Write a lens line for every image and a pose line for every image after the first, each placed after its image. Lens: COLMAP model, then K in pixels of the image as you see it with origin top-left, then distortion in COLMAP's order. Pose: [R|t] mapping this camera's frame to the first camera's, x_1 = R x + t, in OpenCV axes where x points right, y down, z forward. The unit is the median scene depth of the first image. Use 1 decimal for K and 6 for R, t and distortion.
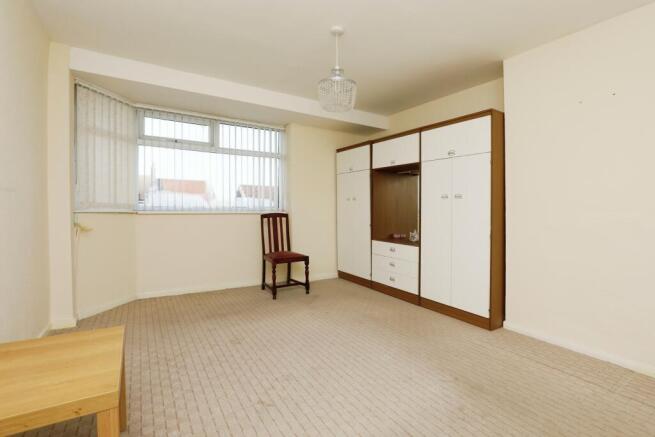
lens RADIAL K [[308.3, 0, 327.5], [0, 308.3, 211.6], [0, 0, 1]] dist [-0.015640, 0.000065]
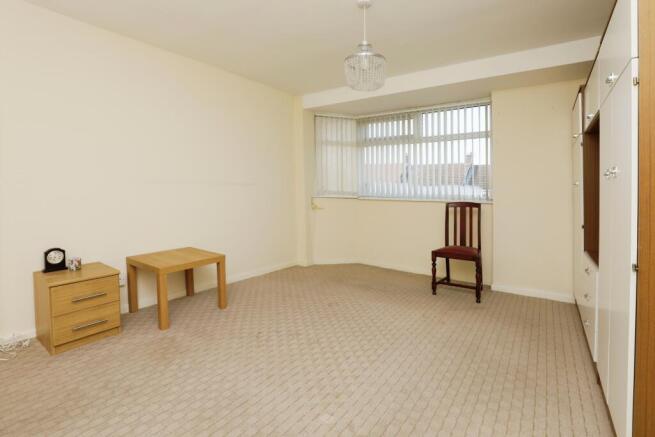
lens RADIAL K [[309.6, 0, 331.3], [0, 309.6, 205.6], [0, 0, 1]] dist [-0.018912, 0.000238]
pose [[0.393740, 0.036791, -0.918485, 0.534524], [-0.026849, 0.999233, 0.028516, 0.000441], [0.918830, 0.013432, 0.394425, 0.339786]]
